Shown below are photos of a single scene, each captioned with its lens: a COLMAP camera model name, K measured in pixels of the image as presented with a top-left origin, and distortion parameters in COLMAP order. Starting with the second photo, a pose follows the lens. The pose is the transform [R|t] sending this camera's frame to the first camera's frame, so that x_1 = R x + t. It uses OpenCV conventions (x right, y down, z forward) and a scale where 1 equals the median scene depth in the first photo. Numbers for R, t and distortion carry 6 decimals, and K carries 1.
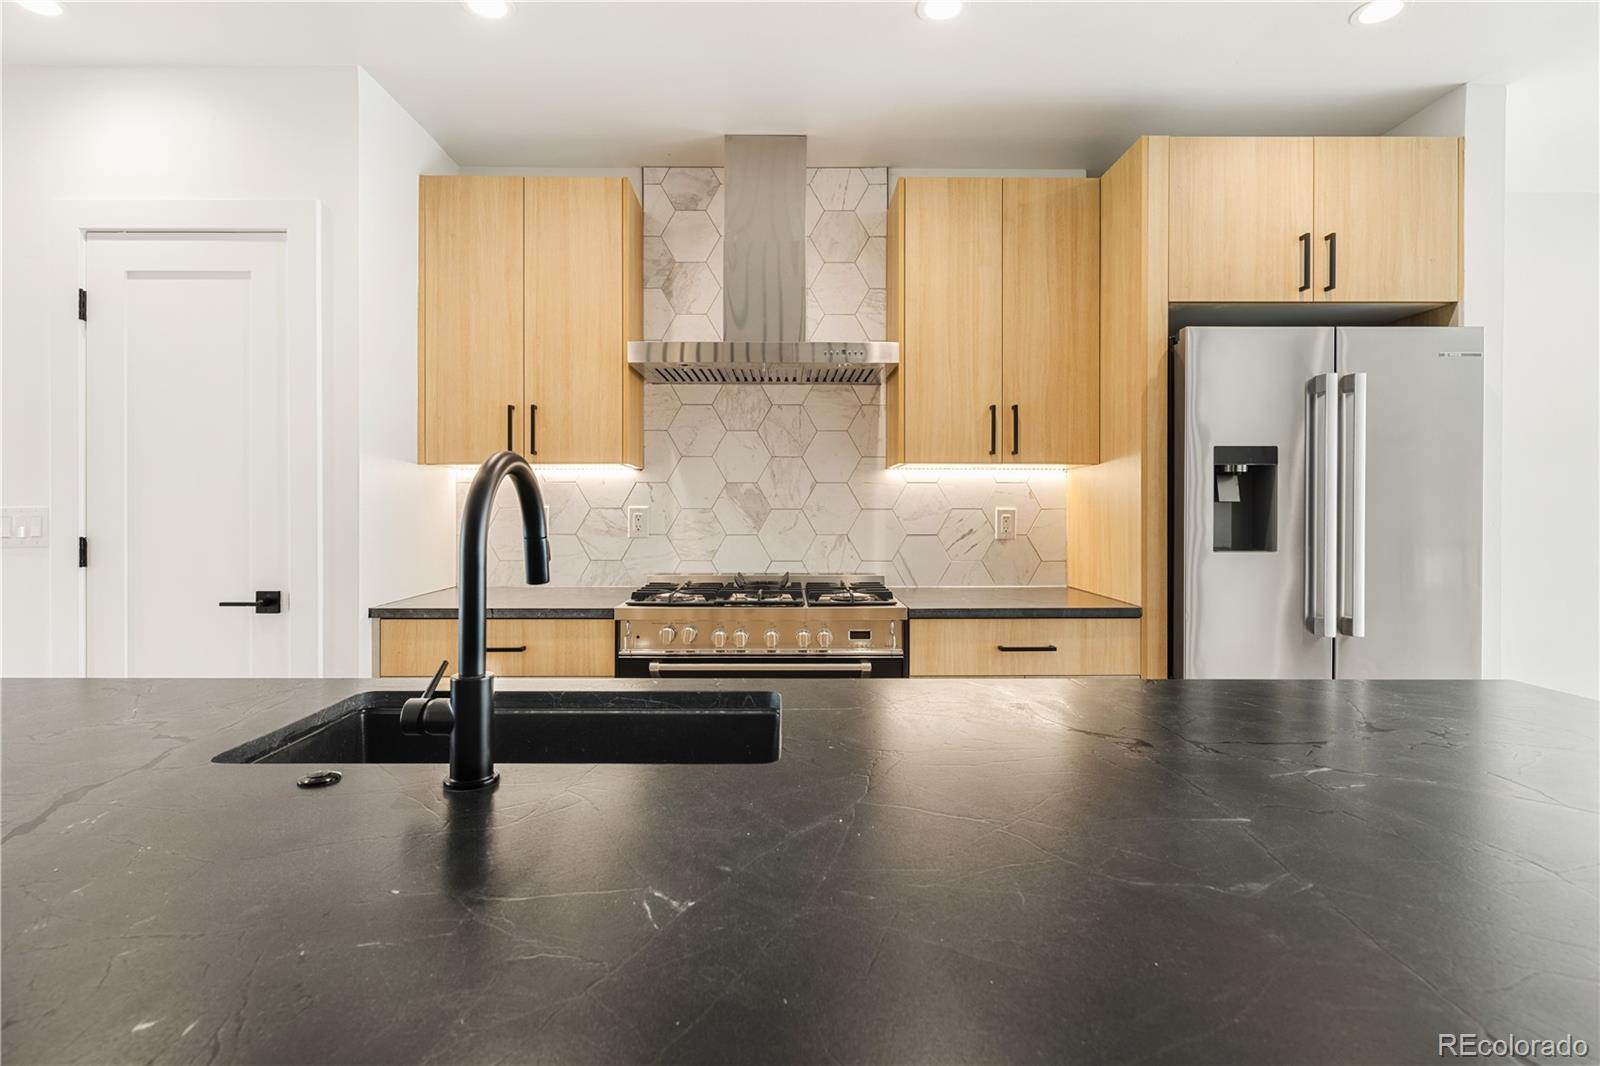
lens RADIAL K [[781.5, 0, 797.6], [0, 781.5, 507.5], [0, 0, 1]] dist [0.005469, 0.000553]
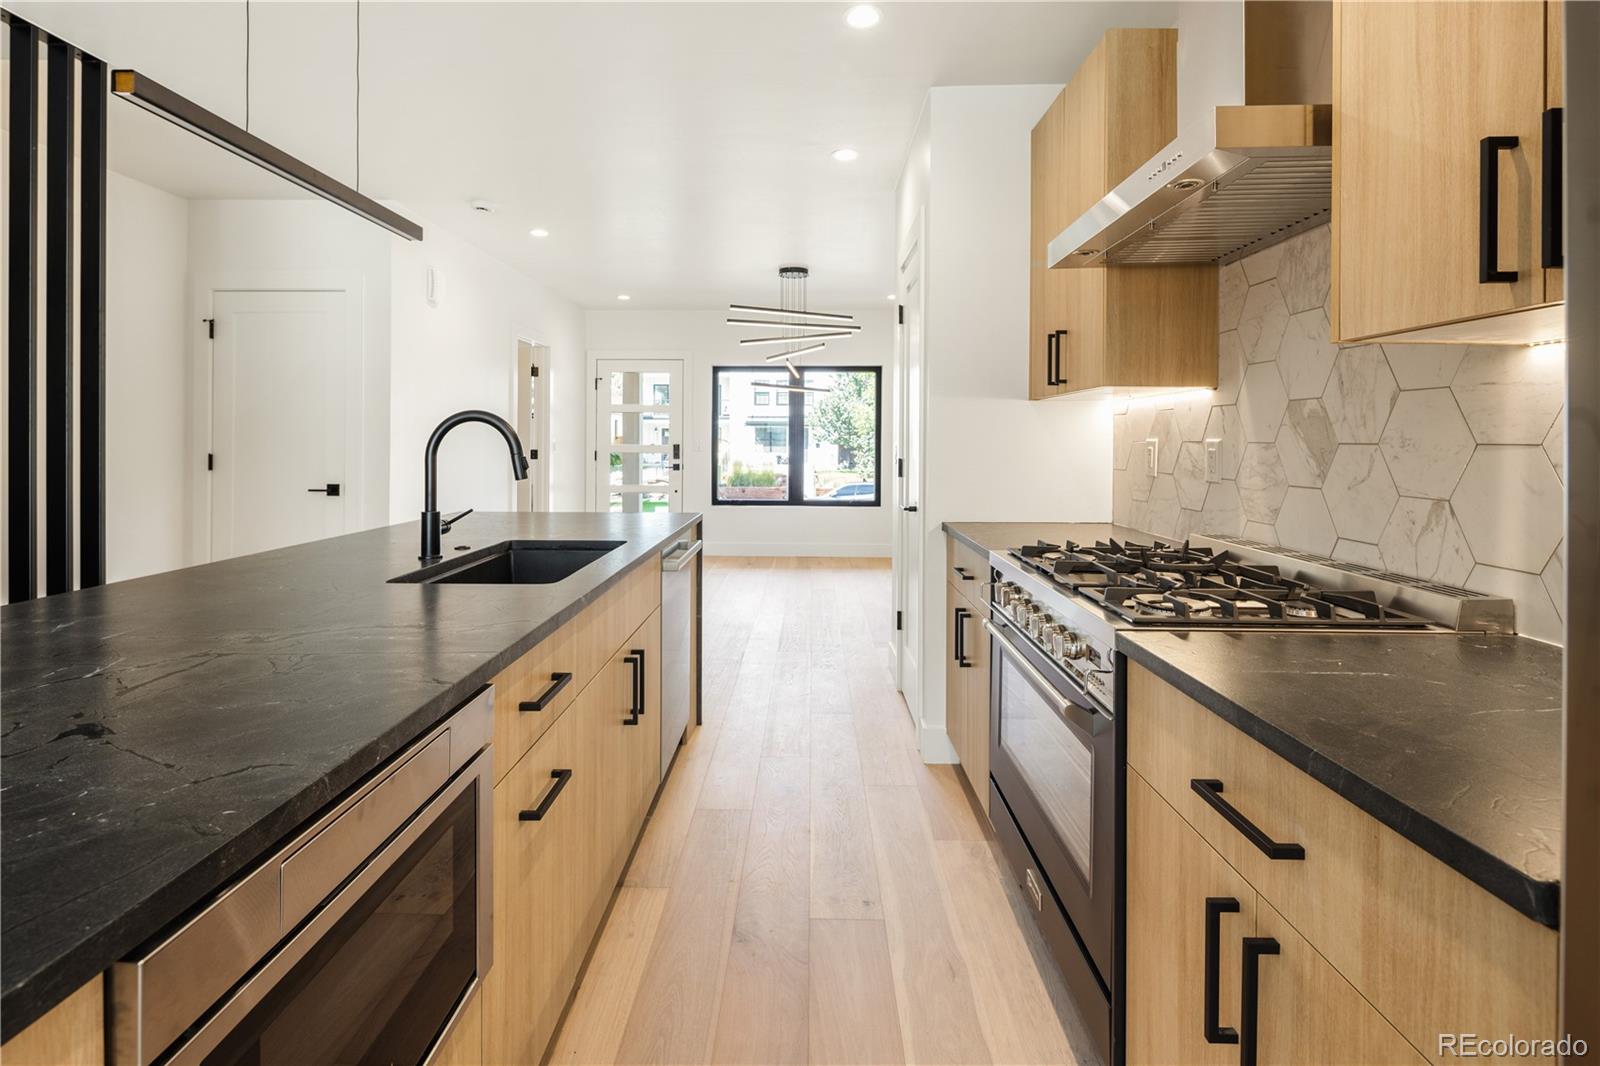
lens RADIAL K [[781.5, 0, 791.6], [0, 781.5, 440.4], [0, 0, 1]] dist [0.005469, 0.000553]
pose [[-0.026993, -0.000169, -0.999636, 0.593667], [-0.003958, 0.999992, -0.000062, 0.001298], [0.999628, 0.003955, -0.026994, 0.698106]]
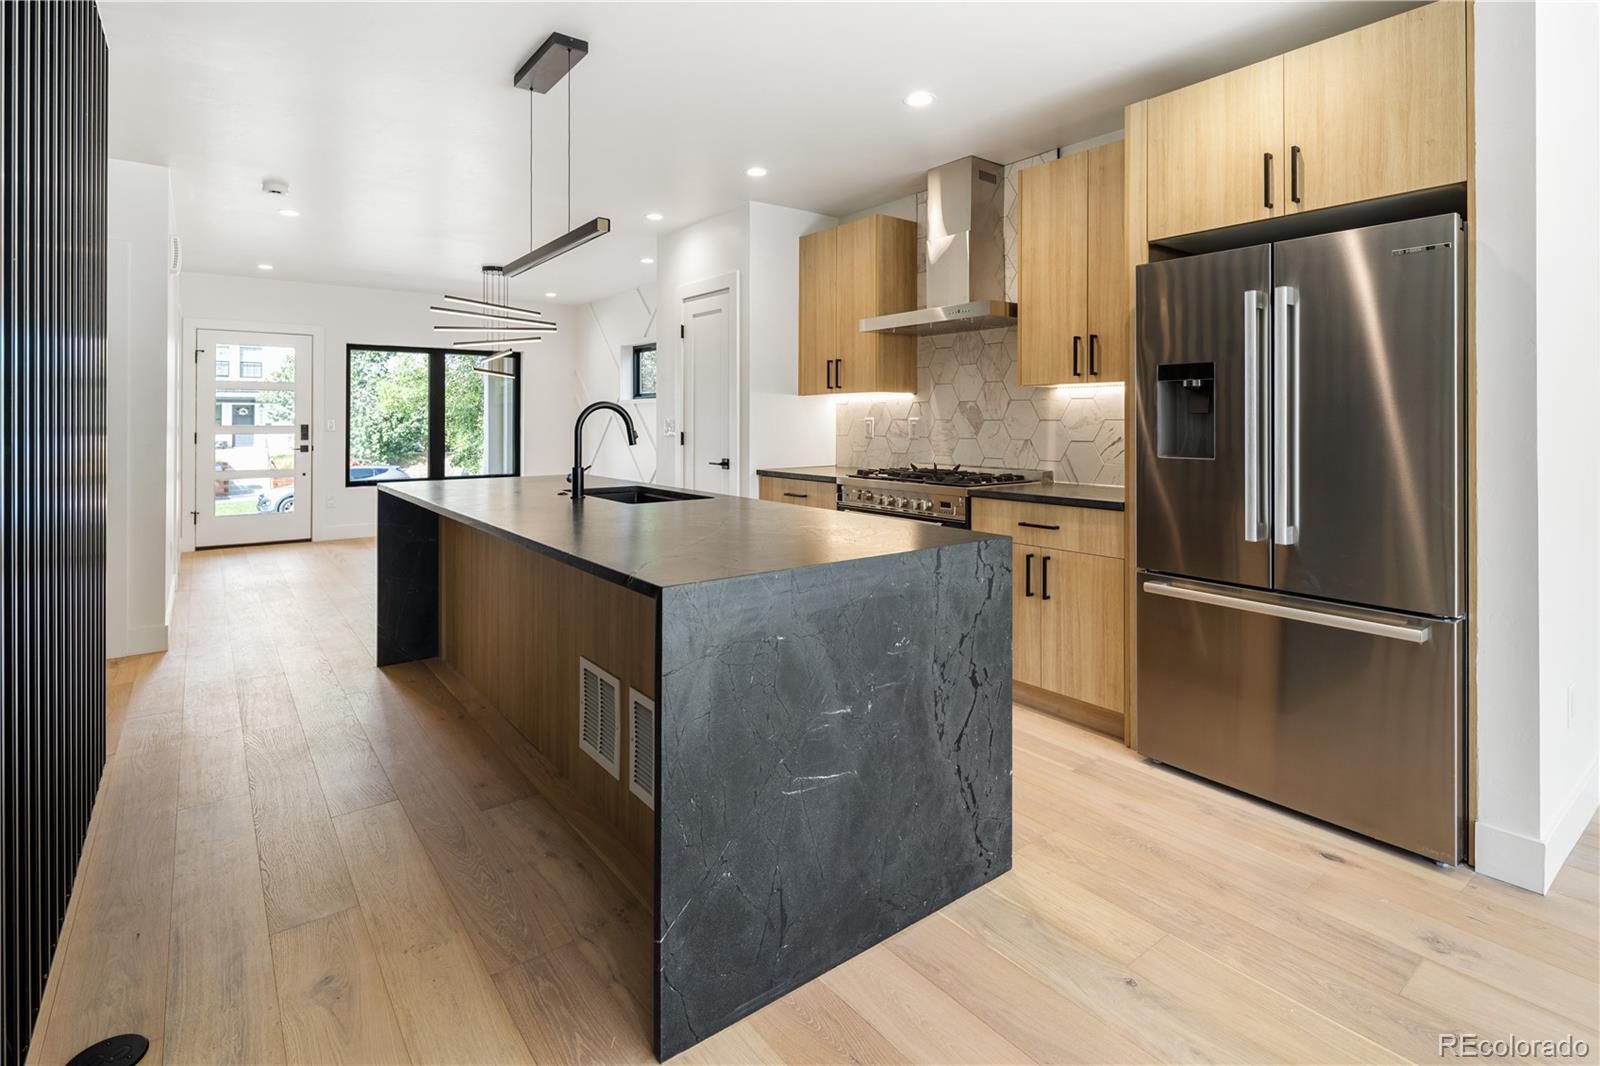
lens RADIAL K [[781.5, 0, 810.0], [0, 781.5, 420.9], [0, 0, 1]] dist [0.005469, 0.000553]
pose [[0.612884, 0.000881, -0.790173, 0.964788], [0.000132, 0.999999, 0.001218, 0.001911], [0.790173, -0.000851, 0.612883, -0.096032]]
